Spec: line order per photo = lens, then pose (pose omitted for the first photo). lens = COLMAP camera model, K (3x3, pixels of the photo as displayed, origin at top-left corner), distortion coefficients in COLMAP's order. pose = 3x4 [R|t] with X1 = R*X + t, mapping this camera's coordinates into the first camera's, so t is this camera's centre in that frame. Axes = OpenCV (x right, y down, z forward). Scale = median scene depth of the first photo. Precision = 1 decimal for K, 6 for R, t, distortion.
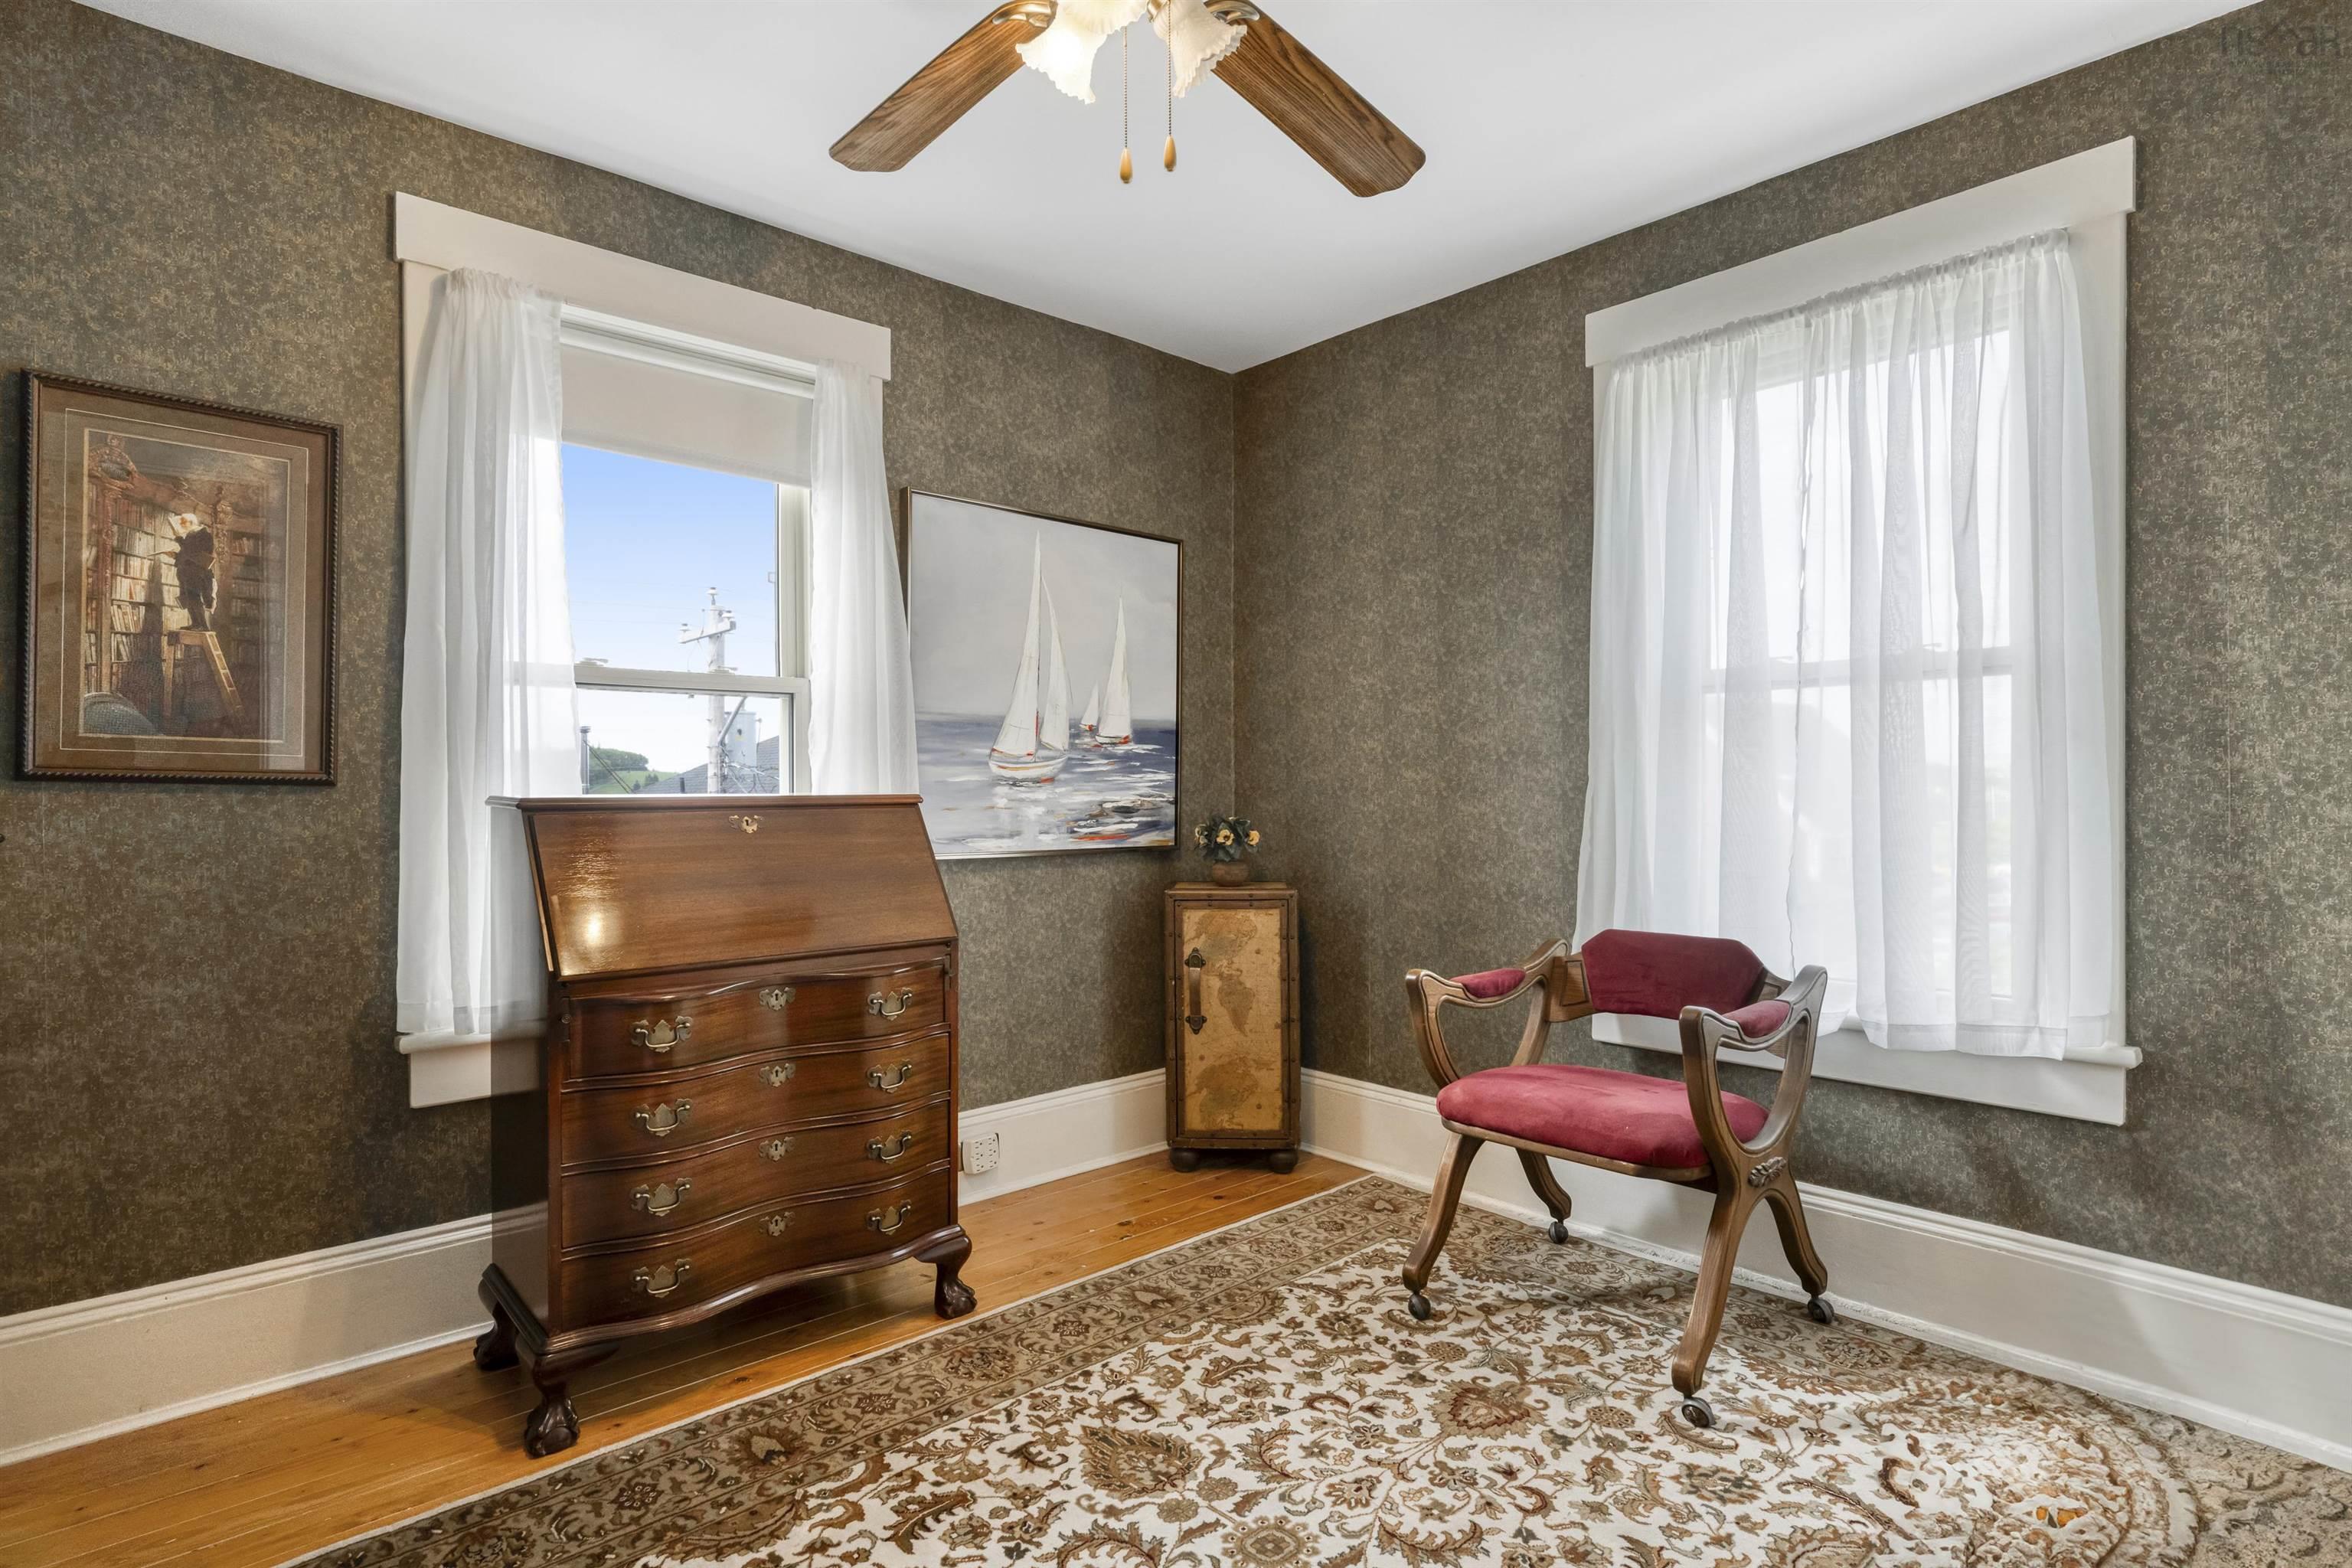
lens RADIAL K [[1191.6, 0, 1176.0], [0, 1191.6, 784.0], [0, 0, 1]] dist [-0.000364, 0.000139]
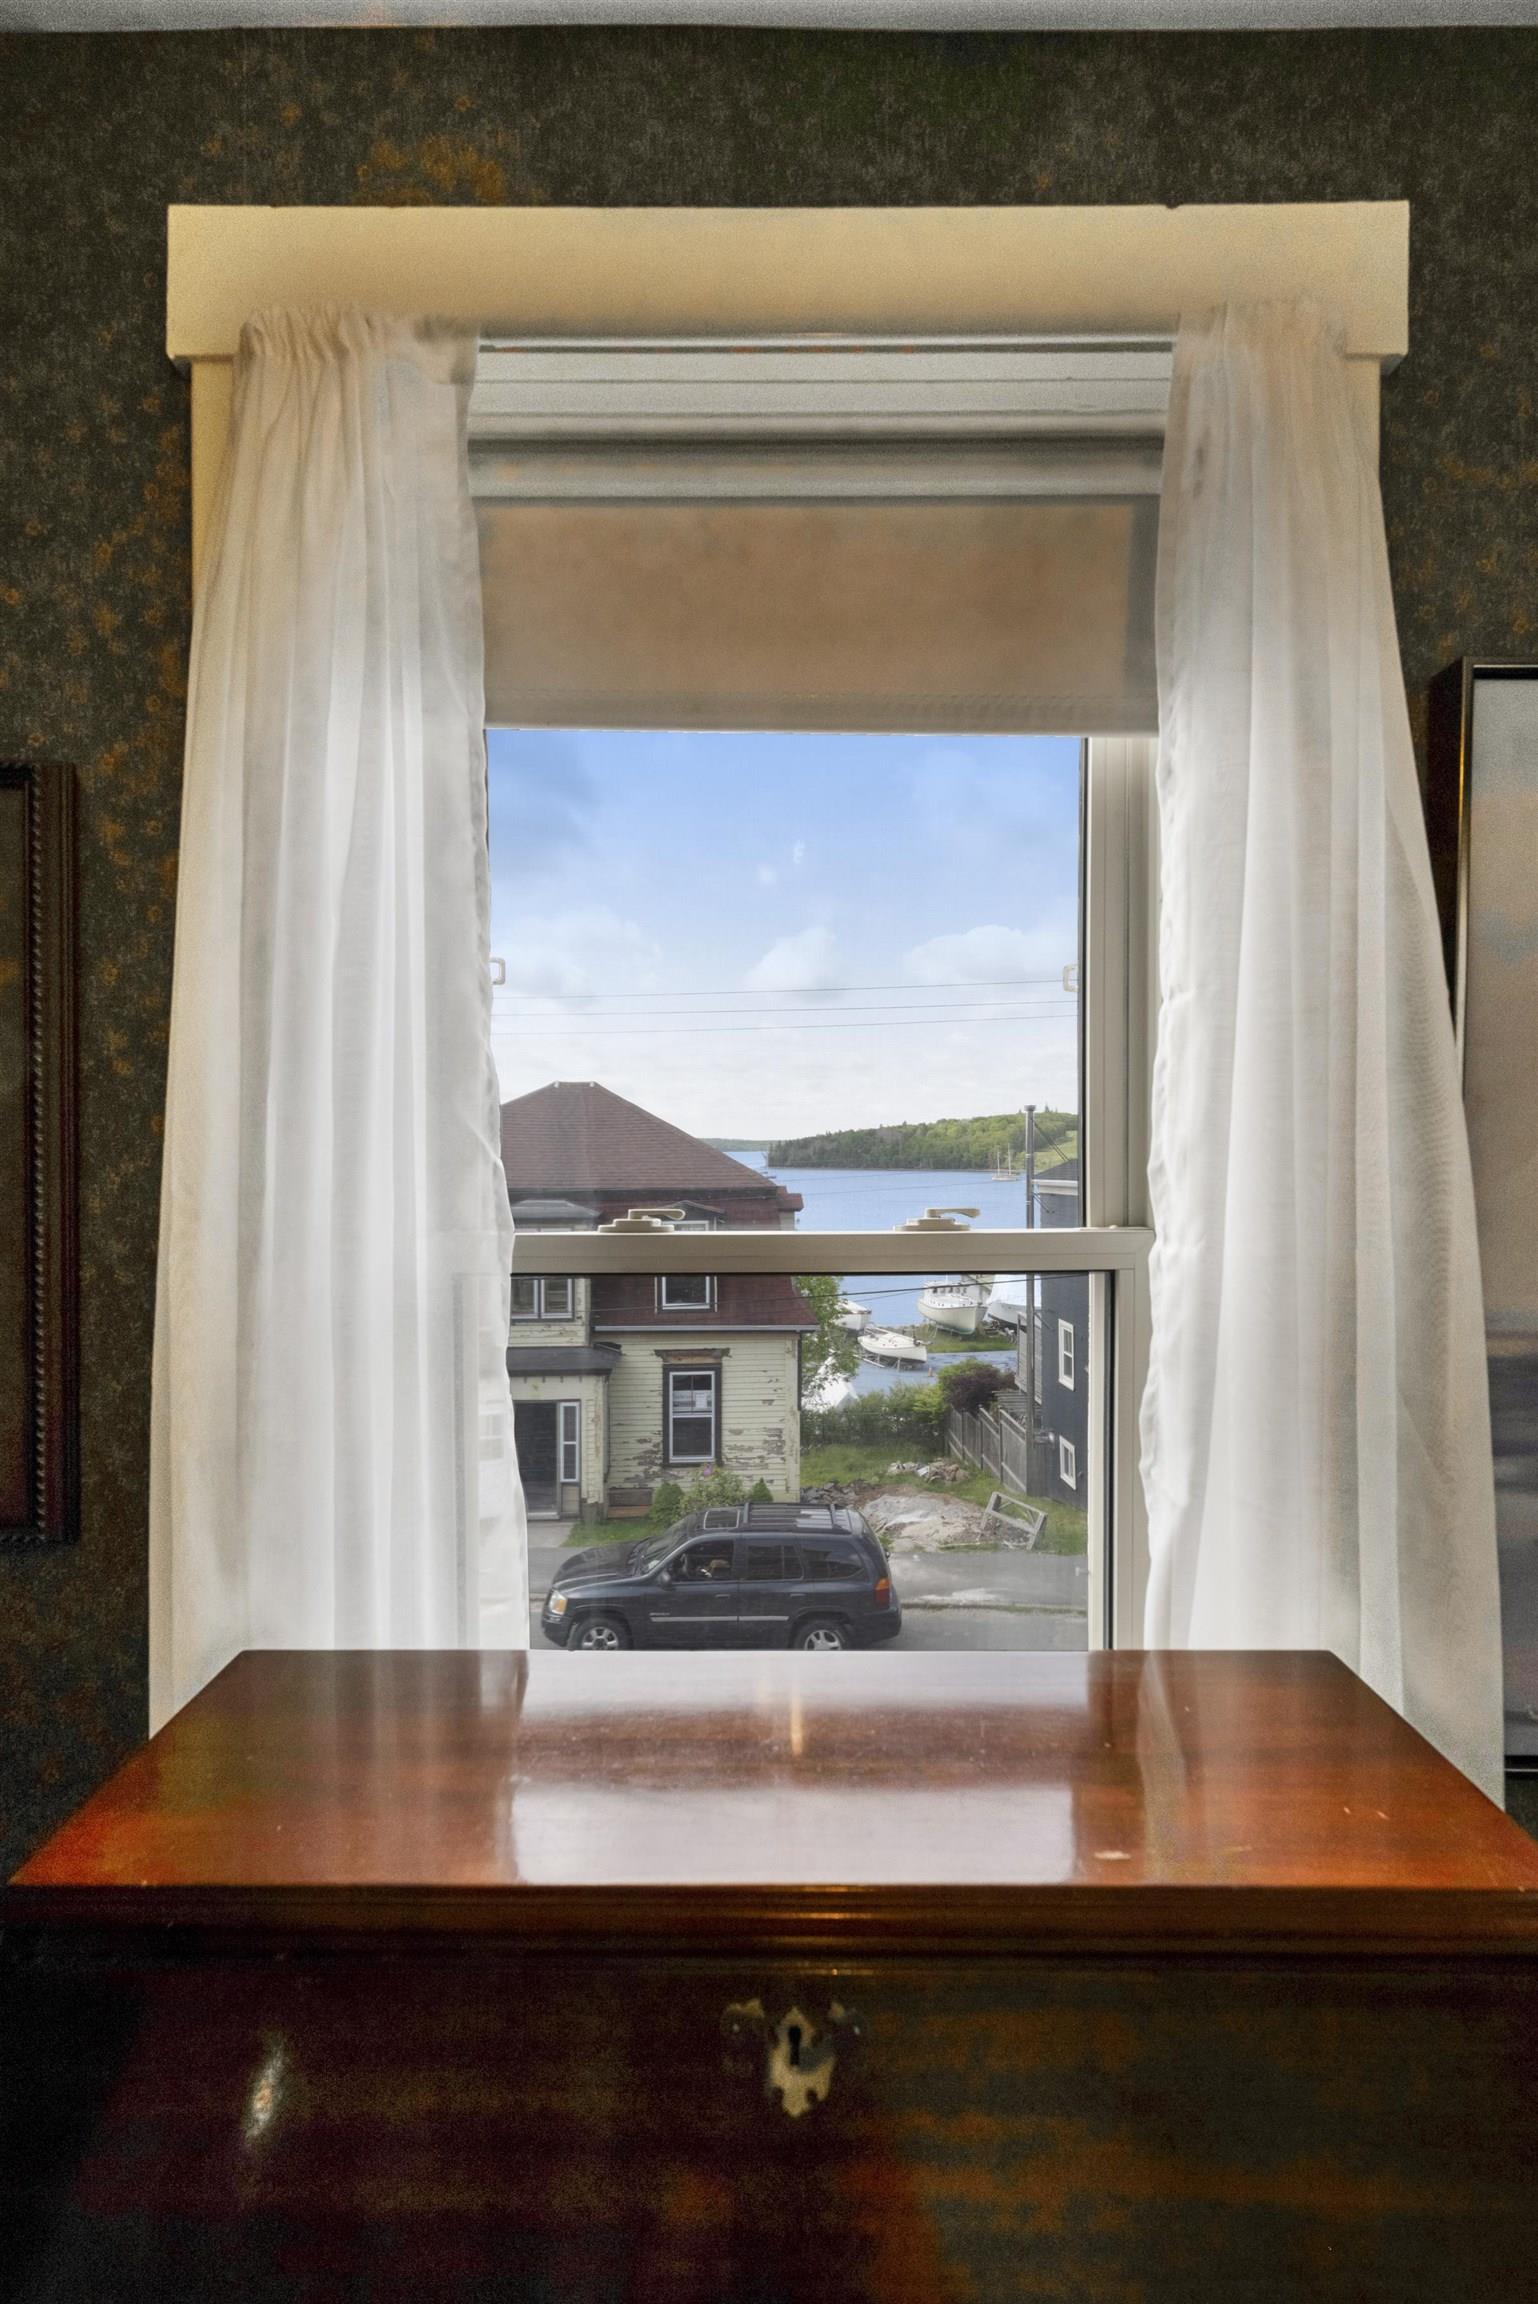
lens RADIAL K [[997.0, 0, 769.0], [0, 997.0, 1152.0], [0, 0, 1]] dist [-0.009680, 0.000203]
pose [[0.736759, 0.027010, -0.675616, -0.192261], [0.002432, 0.999090, 0.042594, -0.133795], [0.676151, -0.033025, 0.736022, 0.716386]]
